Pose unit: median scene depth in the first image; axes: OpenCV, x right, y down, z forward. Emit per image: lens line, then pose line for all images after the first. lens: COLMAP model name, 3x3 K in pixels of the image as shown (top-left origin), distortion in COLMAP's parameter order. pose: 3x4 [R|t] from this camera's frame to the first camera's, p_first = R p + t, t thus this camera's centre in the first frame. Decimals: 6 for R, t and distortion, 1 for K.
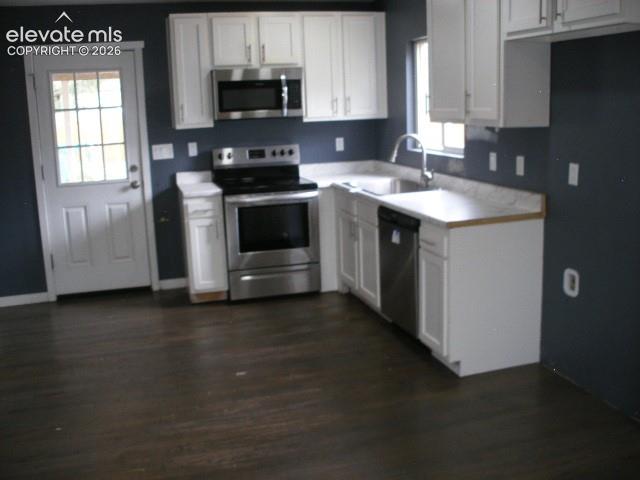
lens RADIAL K [[667.7, 0, 320.1], [0, 667.7, 244.9], [0, 0, 1]] dist [-0.137131, 0.000000]
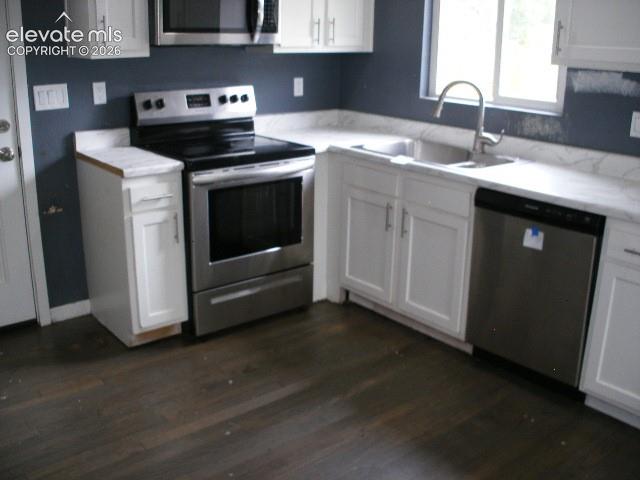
lens RADIAL K [[667.7, 0, 322.2], [0, 667.7, 235.4], [0, 0, 1]] dist [-0.137131, 0.000000]
pose [[0.918221, -0.067108, 0.390341, -0.264561], [0.034992, 0.995433, 0.088821, -0.064261], [-0.394519, -0.067898, 0.916376, 0.385270]]
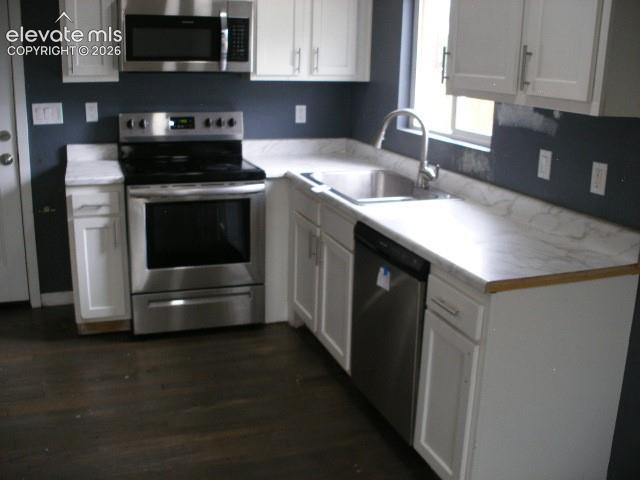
lens RADIAL K [[667.7, 0, 317.9], [0, 667.7, 237.2], [0, 0, 1]] dist [-0.137131, 0.000000]
pose [[0.996969, 0.044685, 0.063687, 0.009227], [-0.047868, 0.997634, 0.049353, -0.061909], [-0.061331, -0.052252, 0.996749, 0.309793]]
